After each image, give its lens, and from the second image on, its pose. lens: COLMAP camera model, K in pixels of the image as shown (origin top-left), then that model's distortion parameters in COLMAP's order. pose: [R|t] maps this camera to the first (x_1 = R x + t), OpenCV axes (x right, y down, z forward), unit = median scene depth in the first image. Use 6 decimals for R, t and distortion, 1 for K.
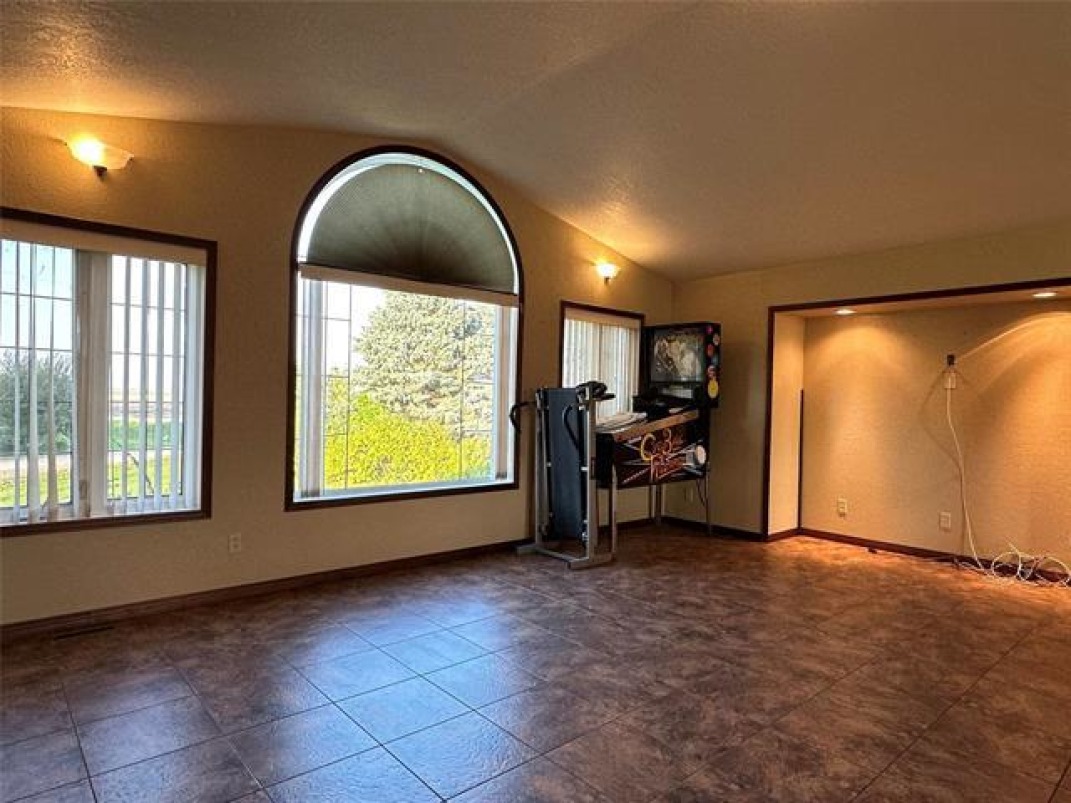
lens RADIAL K [[636.6, 0, 535.2], [0, 636.6, 403.3], [0, 0, 1]] dist [-0.005544, 0.002065]
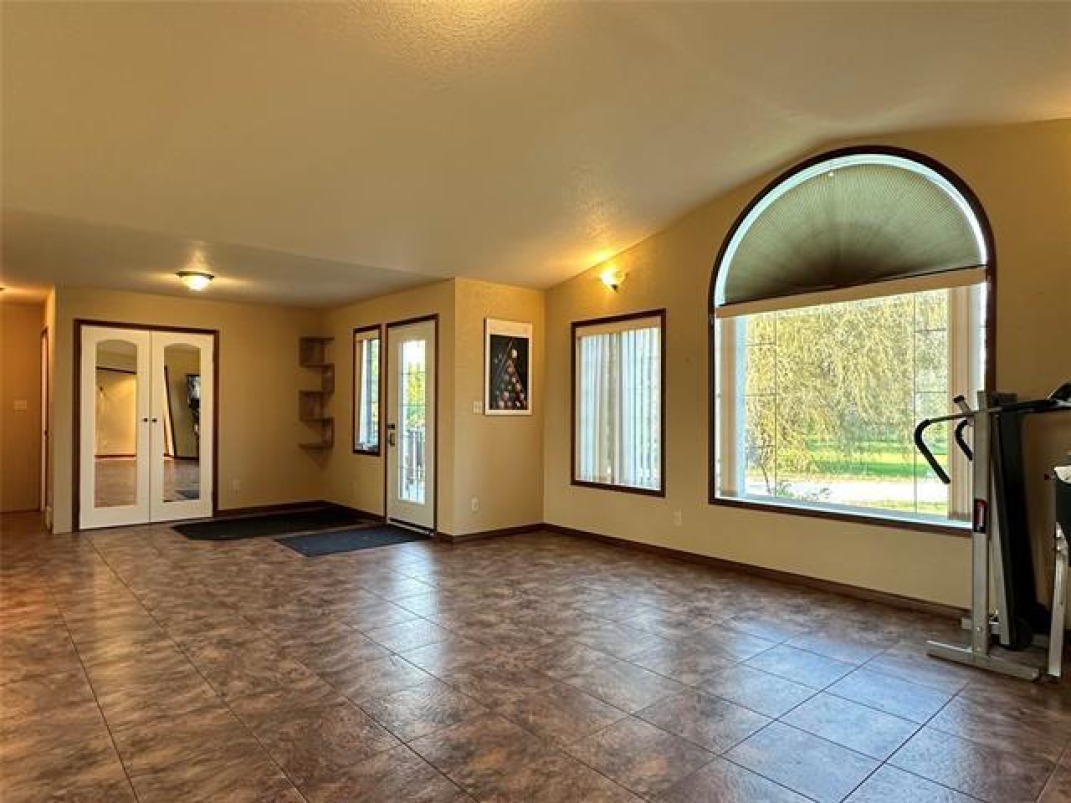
lens RADIAL K [[636.6, 0, 536.4], [0, 636.6, 405.9], [0, 0, 1]] dist [-0.005544, 0.002065]
pose [[-0.000380, -0.031468, -0.999505, 0.873011], [-0.009420, 0.999461, -0.031463, 0.017424], [0.999956, 0.009404, -0.000676, 0.643865]]
